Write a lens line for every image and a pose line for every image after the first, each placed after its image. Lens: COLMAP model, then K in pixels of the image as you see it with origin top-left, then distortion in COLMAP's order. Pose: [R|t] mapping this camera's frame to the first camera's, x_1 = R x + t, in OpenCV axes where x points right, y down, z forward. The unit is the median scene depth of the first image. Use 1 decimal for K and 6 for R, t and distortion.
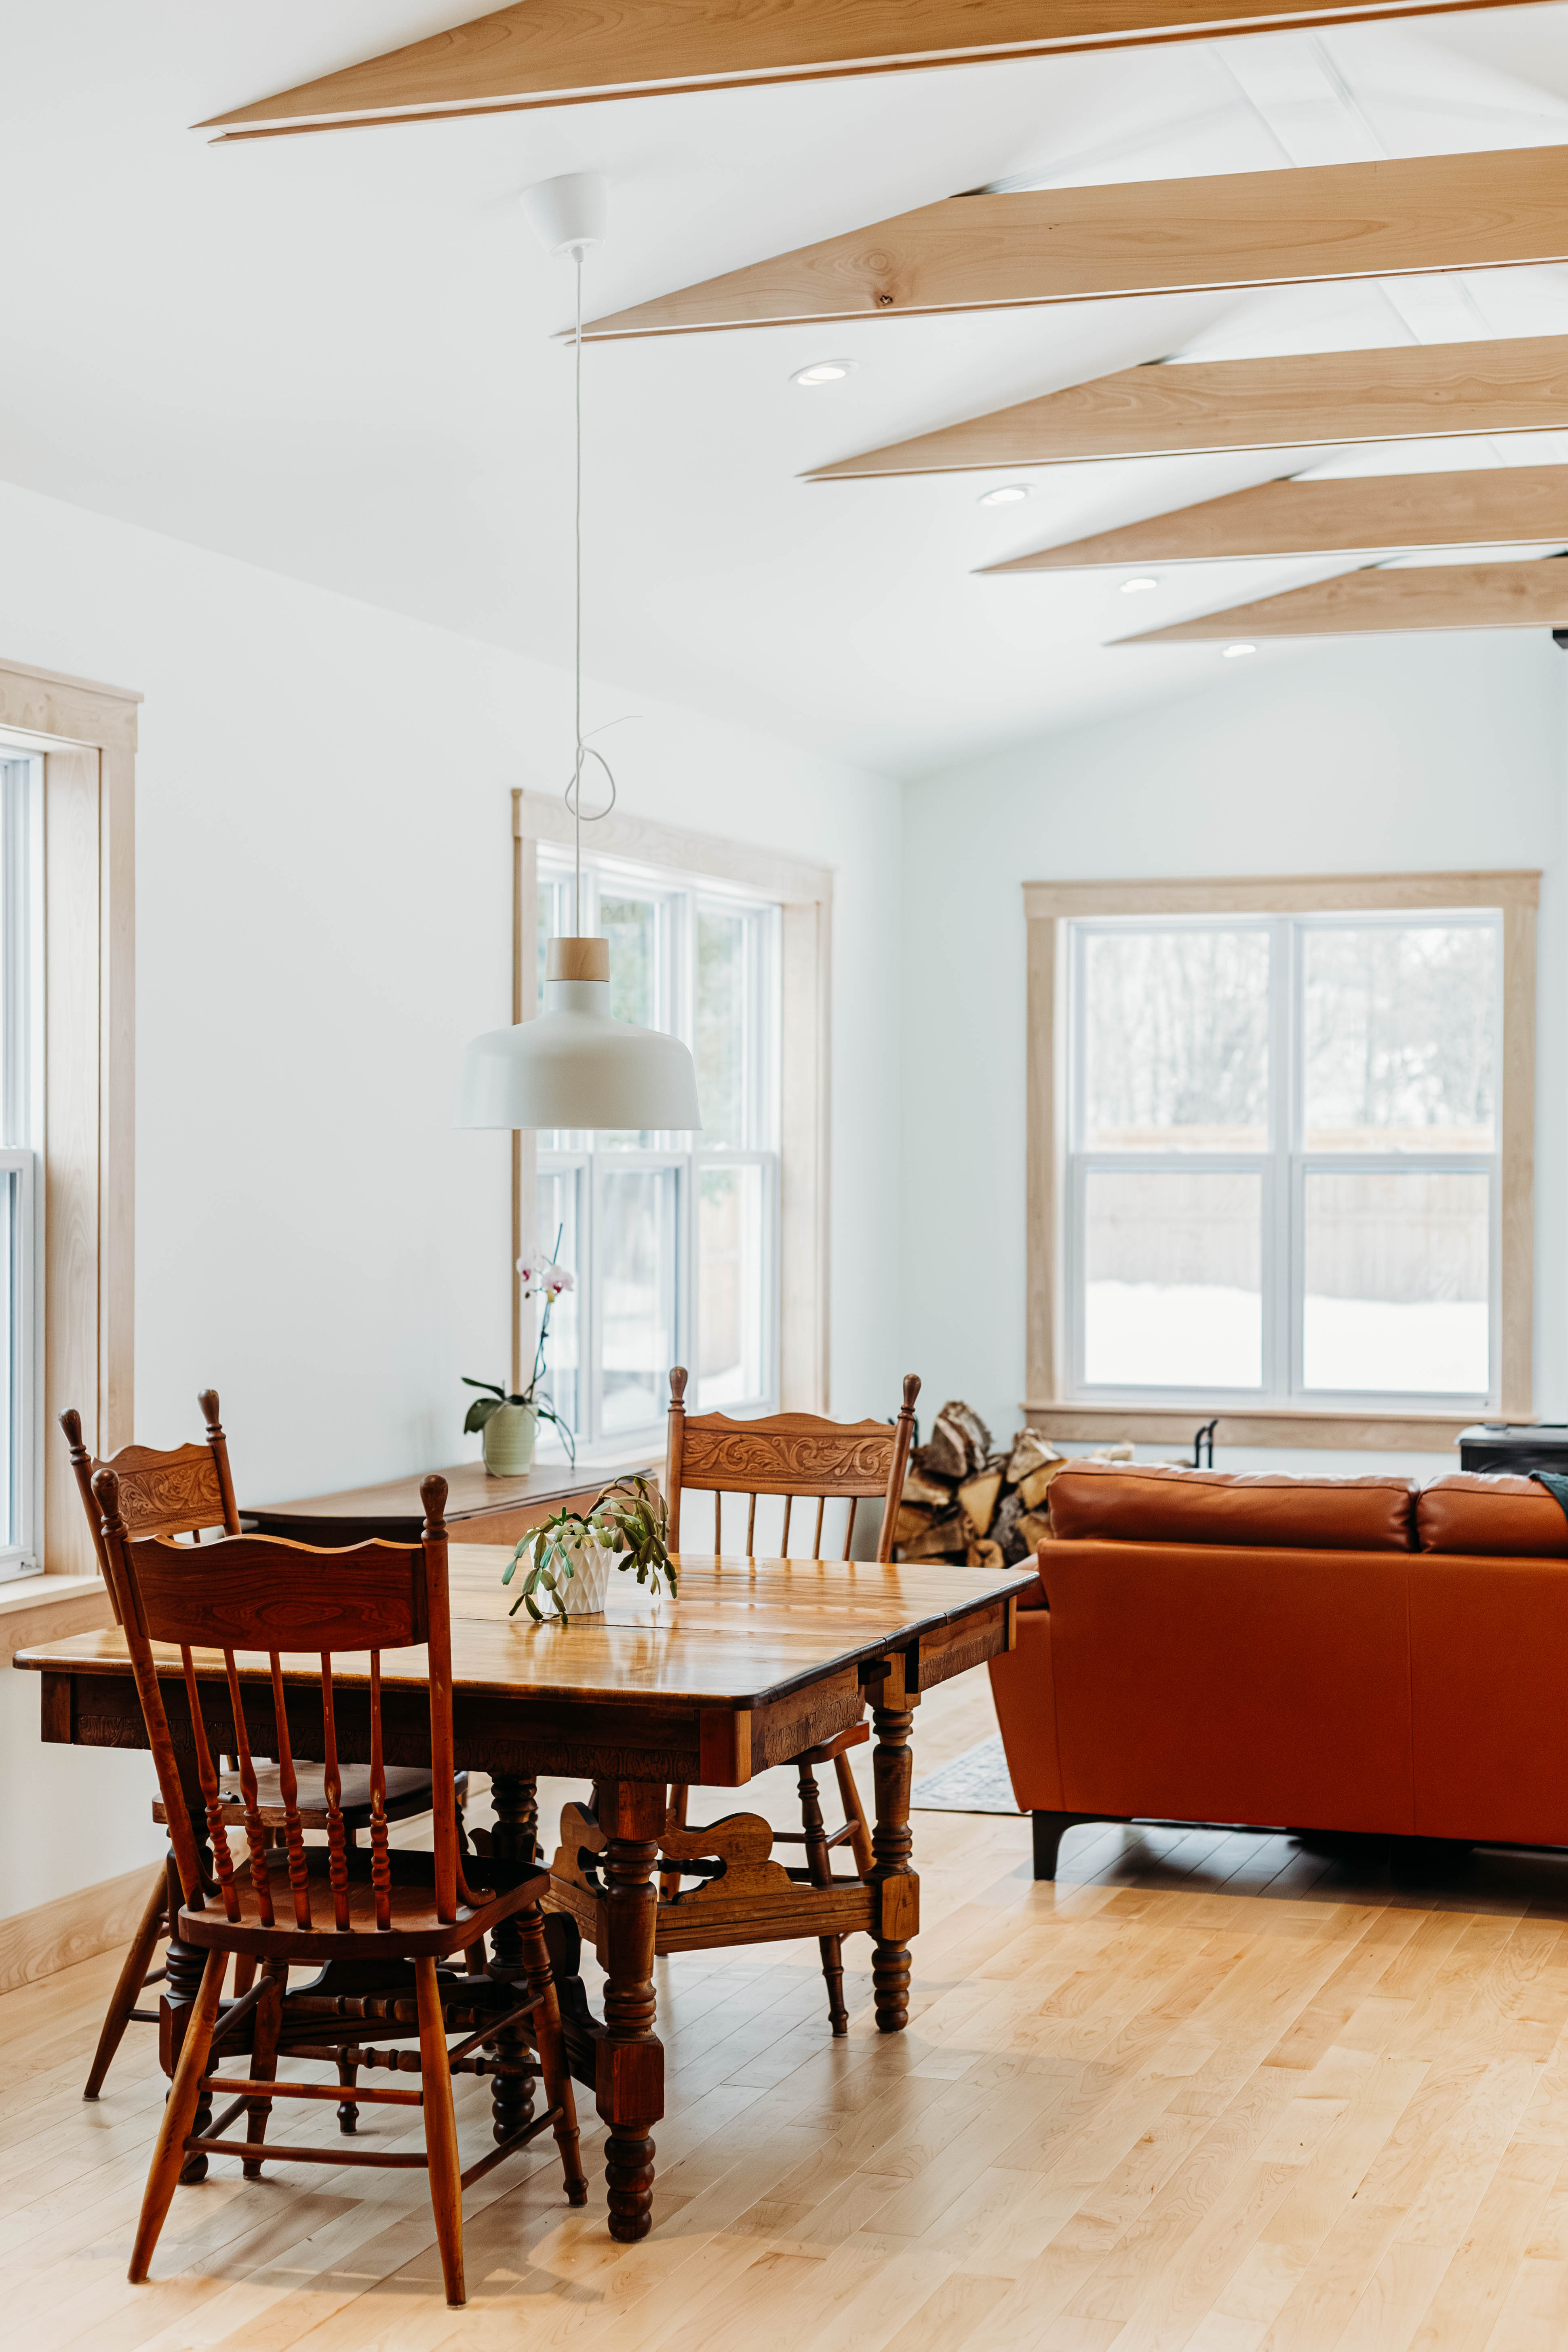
lens RADIAL K [[3503.4, 0, 725.4], [0, 3503.4, 1181.5], [0, 0, 1]] dist [0.008245, -0.047222]
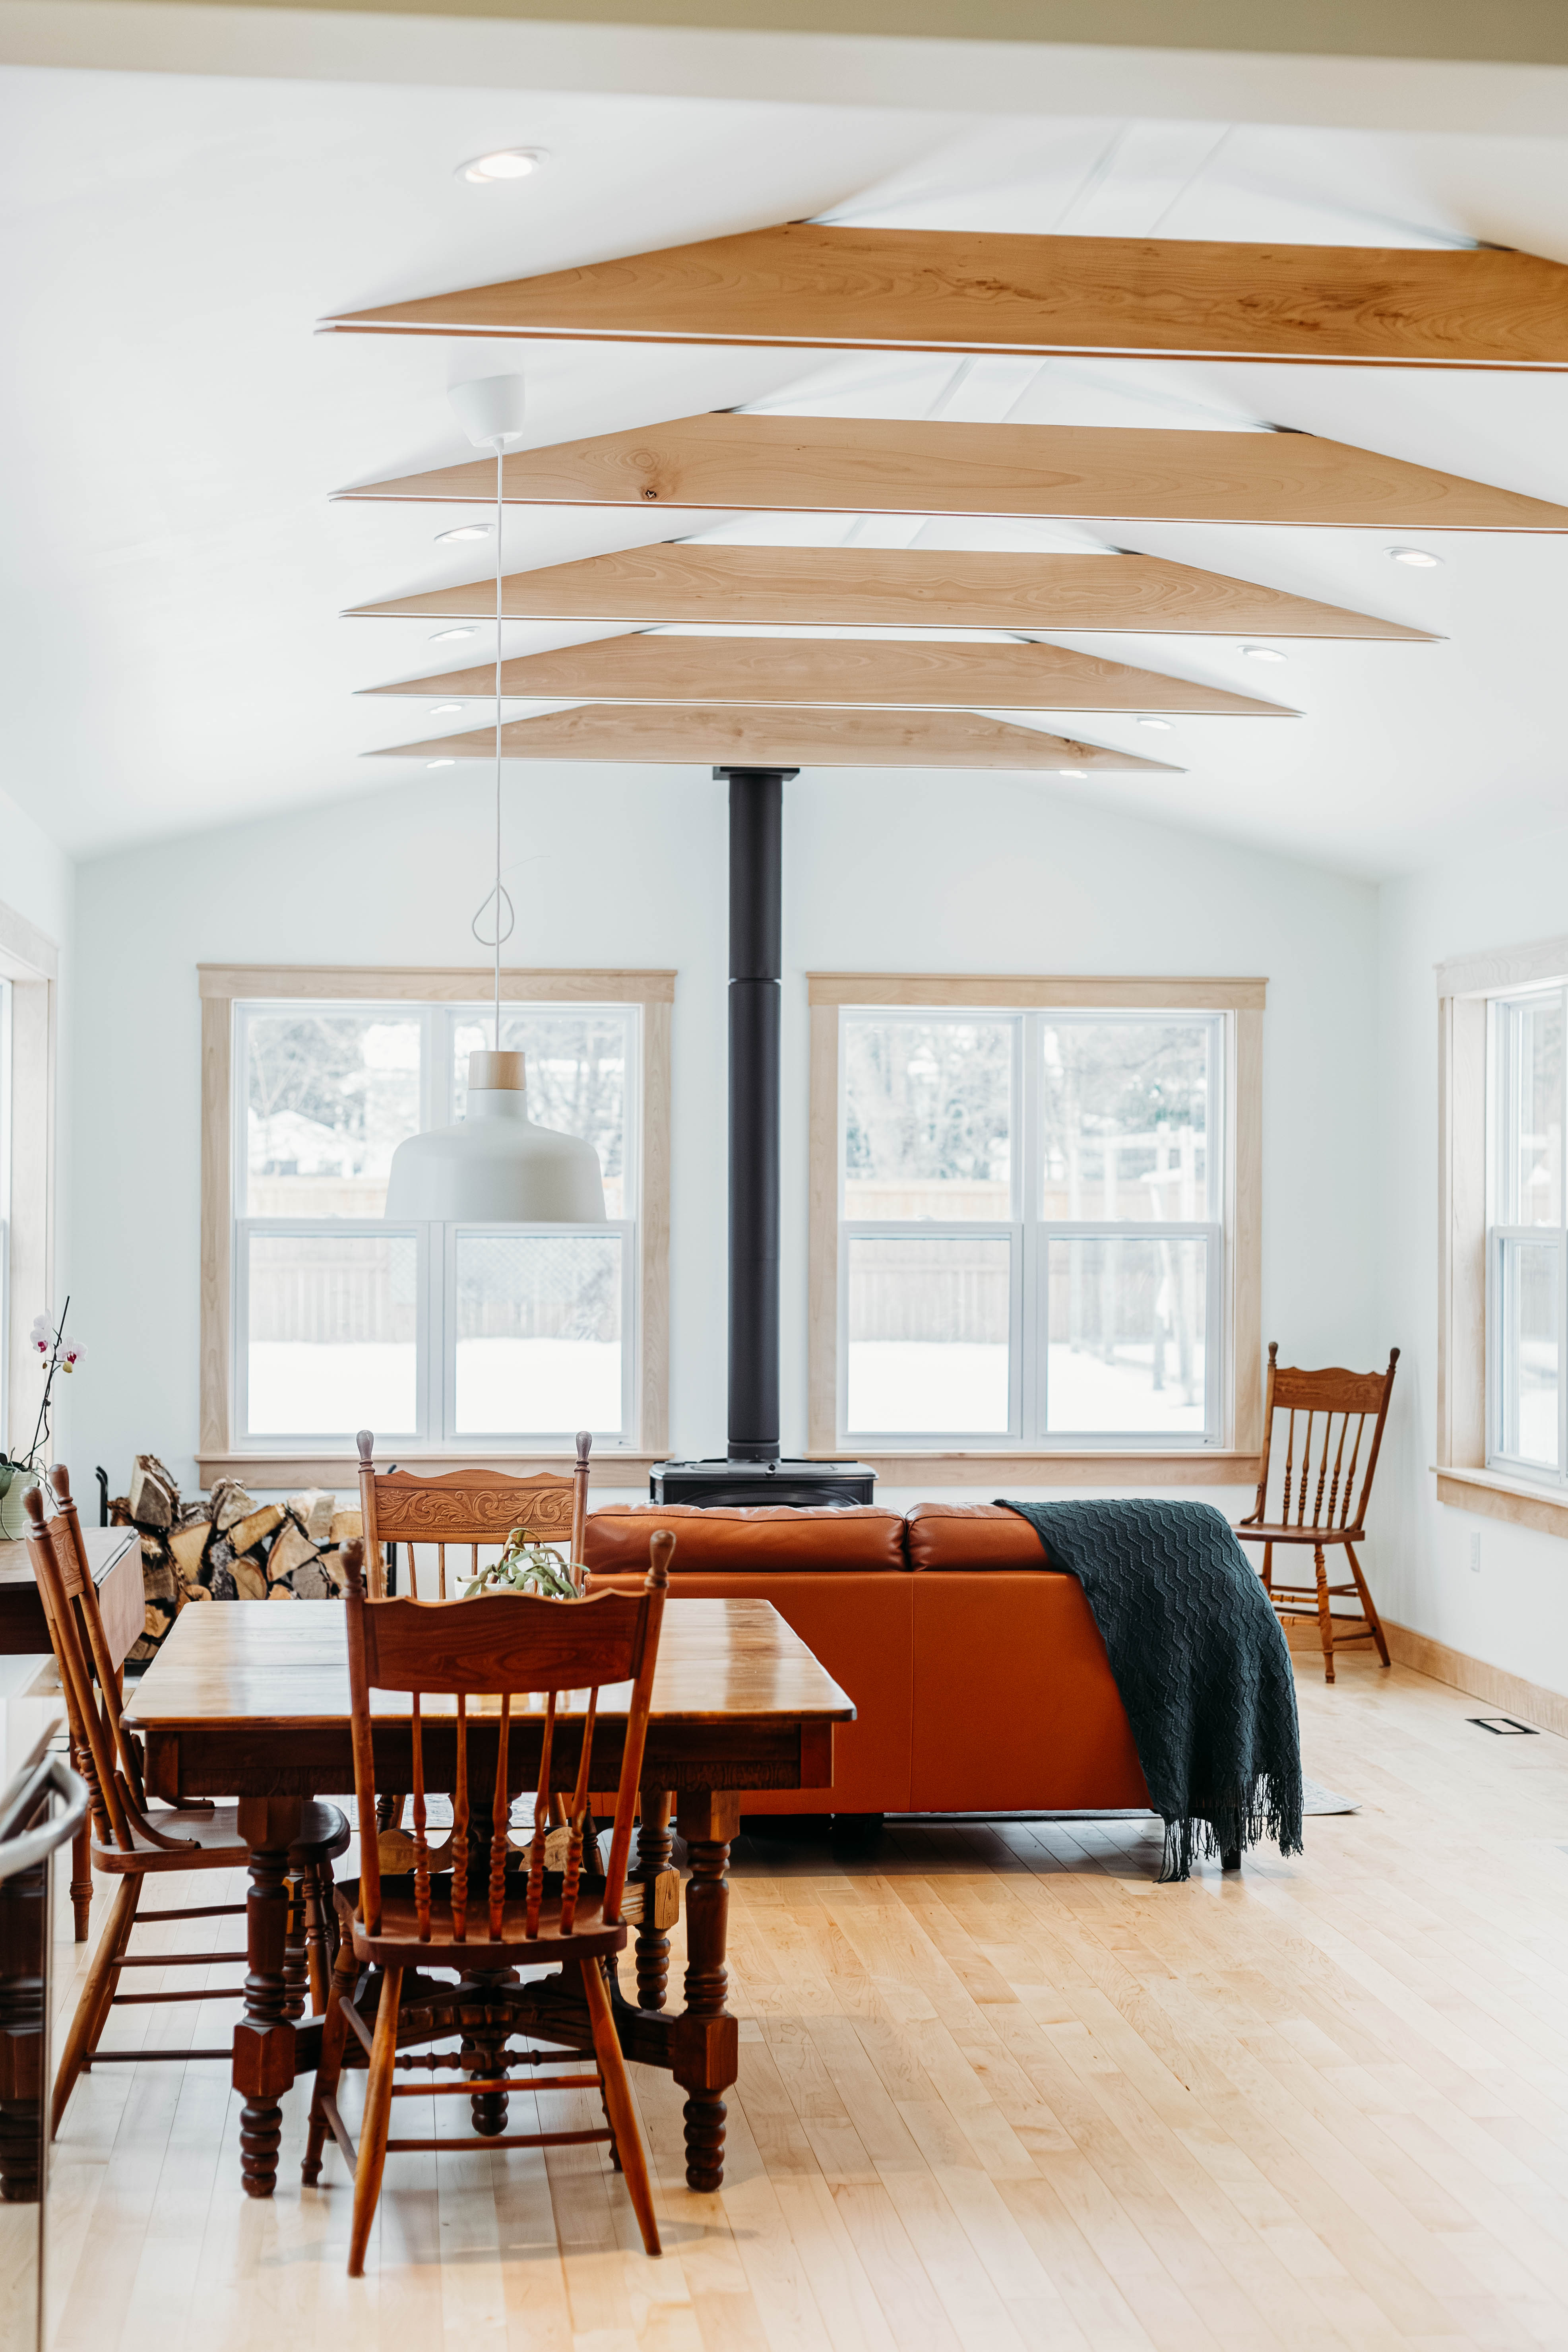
lens RADIAL K [[3437.6, 0, 767.6], [0, 3437.6, 1177.7], [0, 0, 1]] dist [0.023104, -0.087274]
pose [[0.901731, 0.004707, 0.432271, -0.374244], [0.000923, 0.999917, -0.012812, -0.012556], [-0.432296, 0.011952, 0.901653, -0.026614]]
